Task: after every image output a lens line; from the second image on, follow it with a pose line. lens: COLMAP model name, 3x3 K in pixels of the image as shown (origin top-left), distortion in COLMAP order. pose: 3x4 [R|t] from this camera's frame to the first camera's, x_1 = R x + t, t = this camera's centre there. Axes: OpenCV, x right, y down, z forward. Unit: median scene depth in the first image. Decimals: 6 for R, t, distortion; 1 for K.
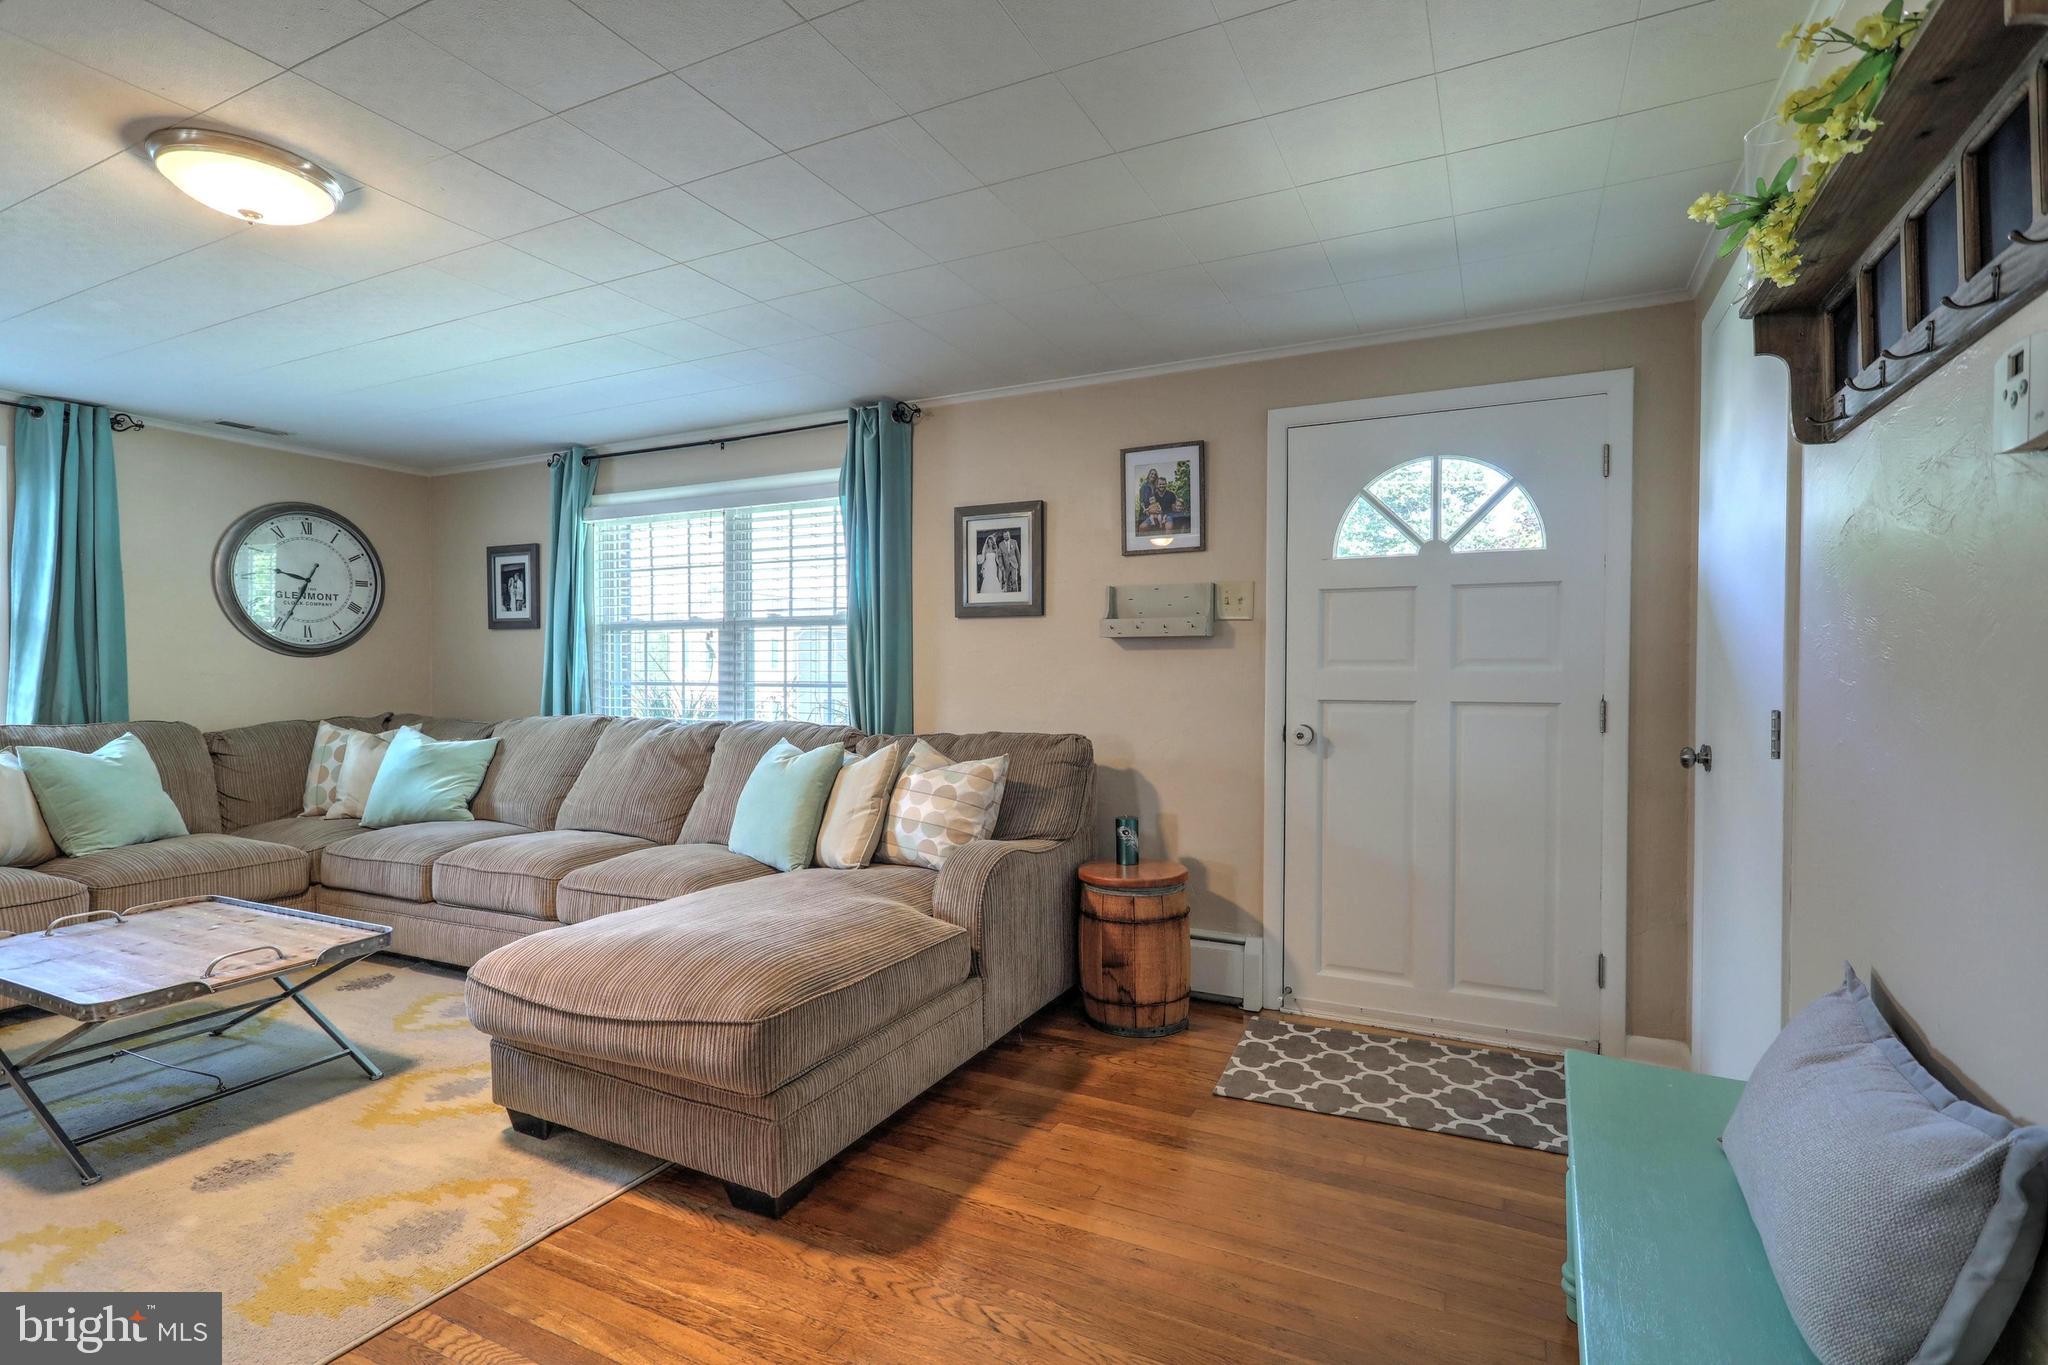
lens RADIAL K [[979.6, 0, 1026.7], [0, 979.6, 684.1], [0, 0, 1]] dist [0.004055, -0.000356]
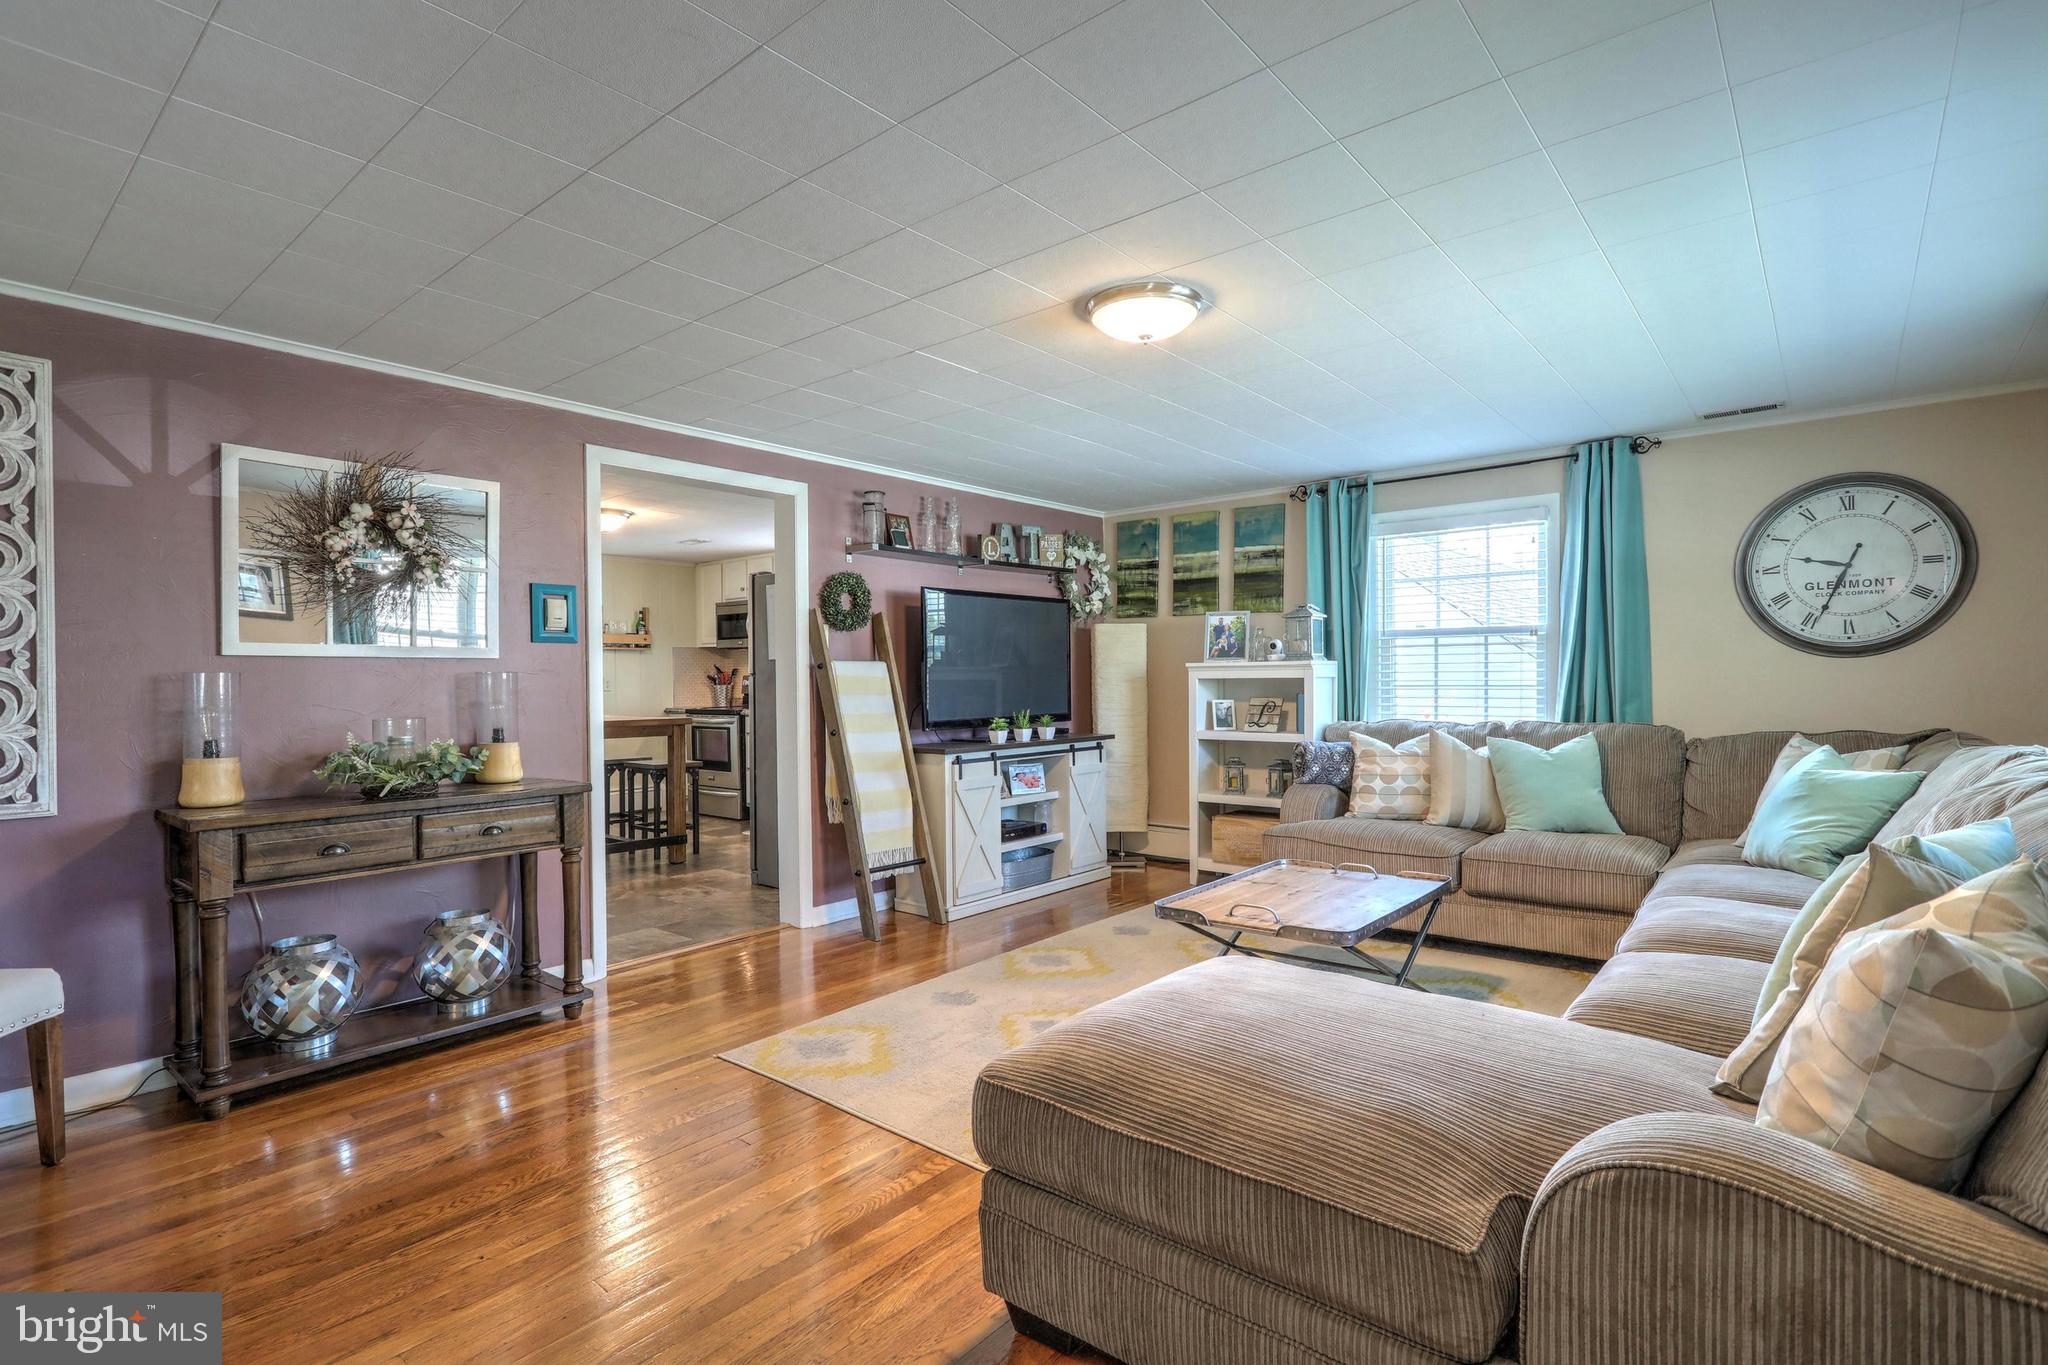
lens RADIAL K [[979.6, 0, 1024.8], [0, 979.6, 680.3], [0, 0, 1]] dist [0.004055, -0.000356]
pose [[-0.236033, 0.006577, -0.971723, 0.320339], [-0.001722, 0.999973, 0.007186, -0.016474], [0.971743, 0.003369, -0.236015, 0.669723]]
